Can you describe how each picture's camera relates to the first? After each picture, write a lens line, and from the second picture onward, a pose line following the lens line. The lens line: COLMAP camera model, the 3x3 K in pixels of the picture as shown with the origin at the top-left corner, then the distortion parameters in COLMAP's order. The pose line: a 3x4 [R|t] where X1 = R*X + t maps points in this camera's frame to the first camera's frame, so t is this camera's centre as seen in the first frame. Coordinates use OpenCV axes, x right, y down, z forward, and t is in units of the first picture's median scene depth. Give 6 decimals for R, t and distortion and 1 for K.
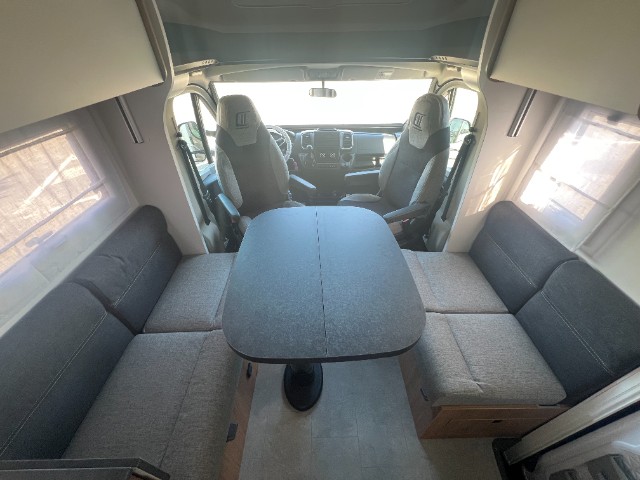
lens RADIAL K [[254.4, 0, 321.2], [0, 254.4, 240.8], [0, 0, 1]] dist [-0.001644, 0.000082]
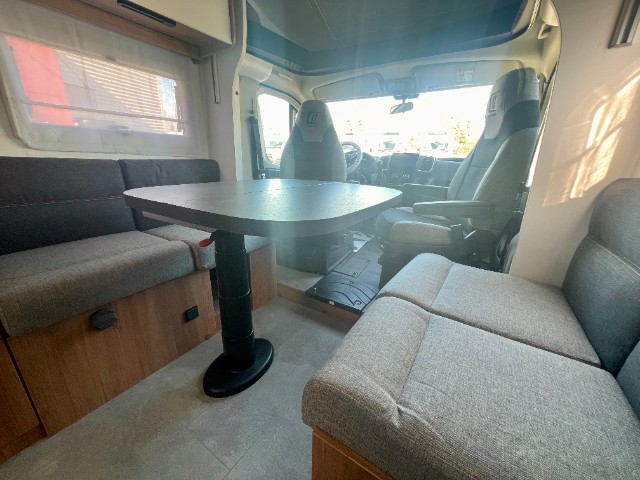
lens RADIAL K [[254.4, 0, 322.7], [0, 254.4, 242.0], [0, 0, 1]] dist [-0.001644, 0.000082]
pose [[0.837765, 0.200332, -0.507953, 0.498321], [-0.367917, 0.894488, -0.254026, 0.351337], [0.403468, 0.399699, 0.823076, 0.370288]]
